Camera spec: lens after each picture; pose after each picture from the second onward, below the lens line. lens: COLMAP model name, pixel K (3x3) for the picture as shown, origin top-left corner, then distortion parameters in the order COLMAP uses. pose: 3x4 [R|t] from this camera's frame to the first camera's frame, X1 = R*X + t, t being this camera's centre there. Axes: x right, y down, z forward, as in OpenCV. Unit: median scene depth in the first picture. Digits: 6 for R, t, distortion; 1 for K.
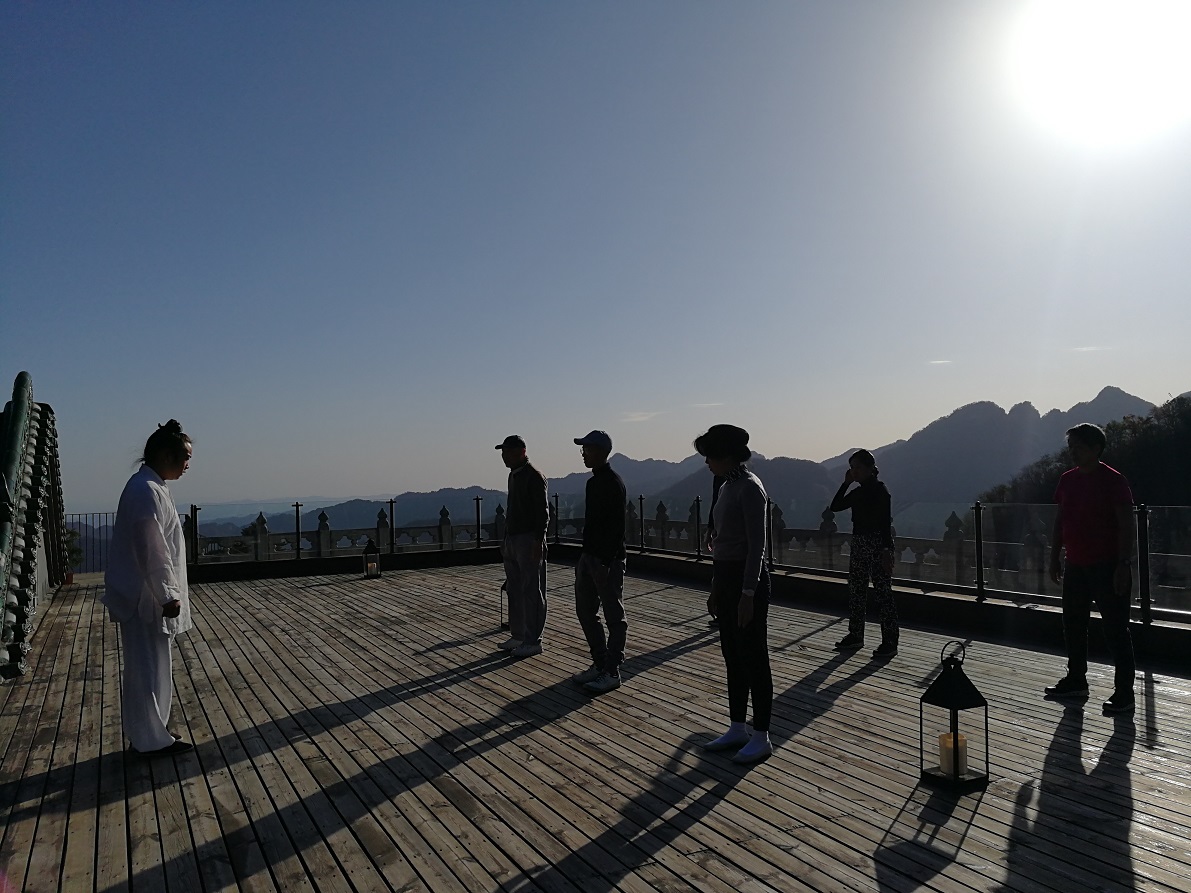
lens RADIAL K [[958.6, 0, 603.4], [0, 958.6, 478.4], [0, 0, 1]] dist [0.018708, -0.030627]
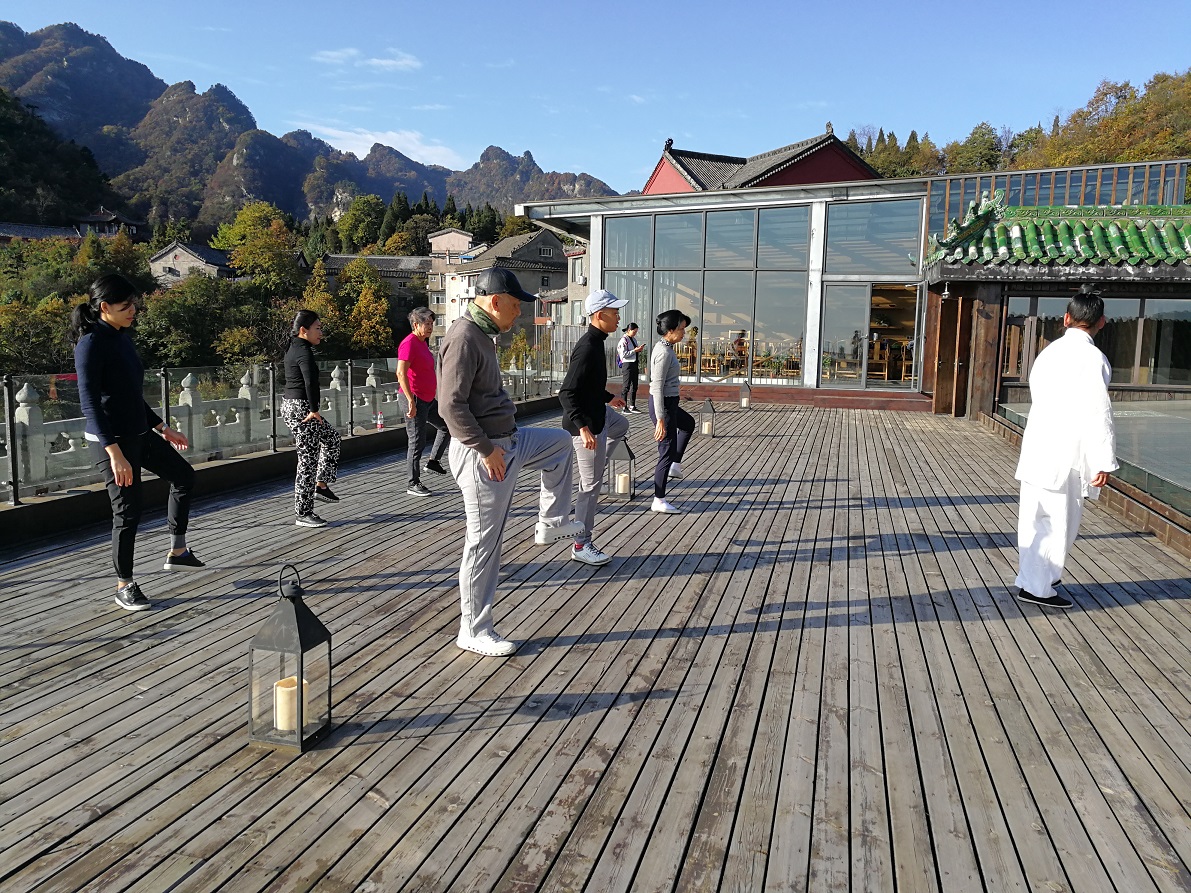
lens RADIAL K [[961.4, 0, 595.5], [0, 961.4, 446.5], [0, 0, 1]] dist [0.034736, -0.041467]
pose [[-0.747253, -0.070650, 0.660773, -0.646371], [-0.000124, 0.994347, 0.106176, -0.000316], [-0.664540, 0.079258, -0.743038, 1.809396]]
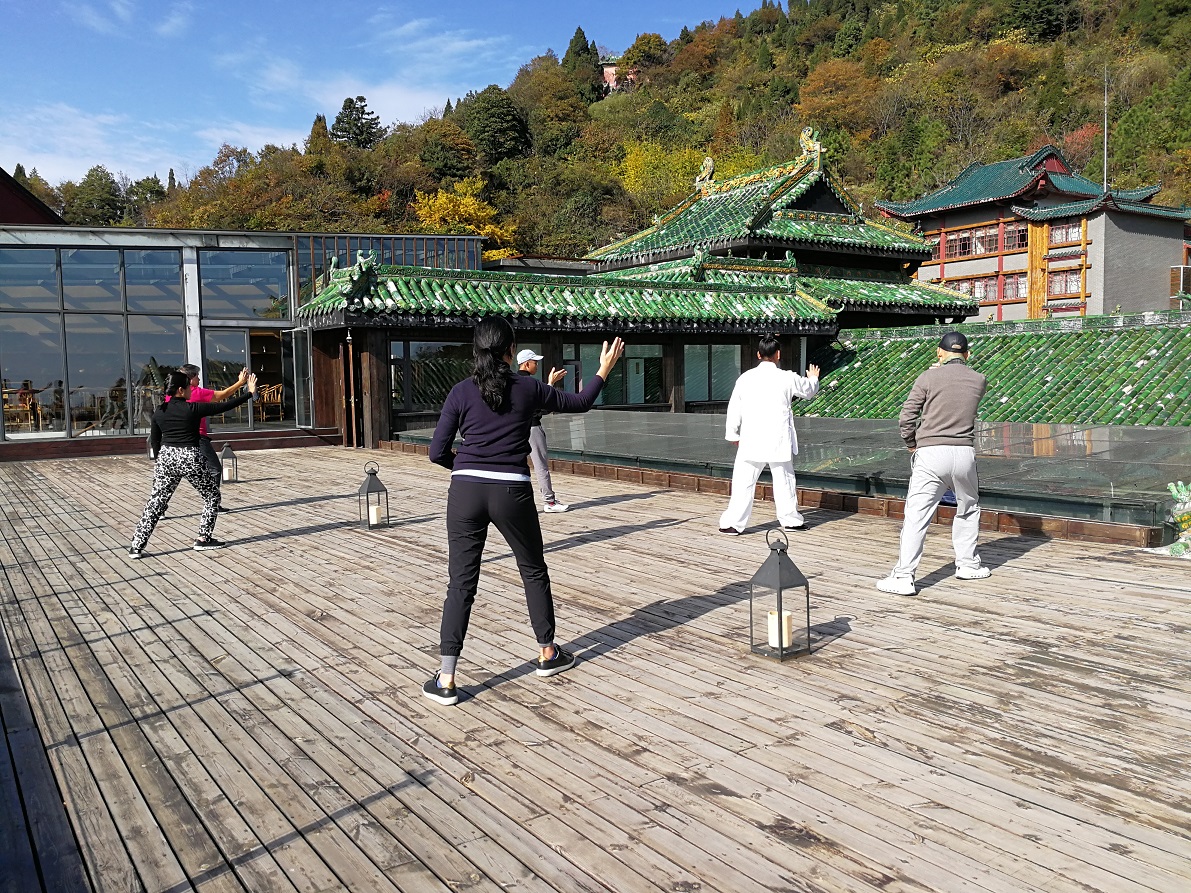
lens RADIAL K [[961.4, 0, 595.5], [0, 961.4, 446.5], [0, 0, 1]] dist [0.034736, -0.041467]
pose [[-0.991016, 0.051451, -0.123450, 0.083838], [0.041985, 0.996062, 0.078093, -0.004821], [0.126982, 0.072208, -0.989273, 2.263417]]
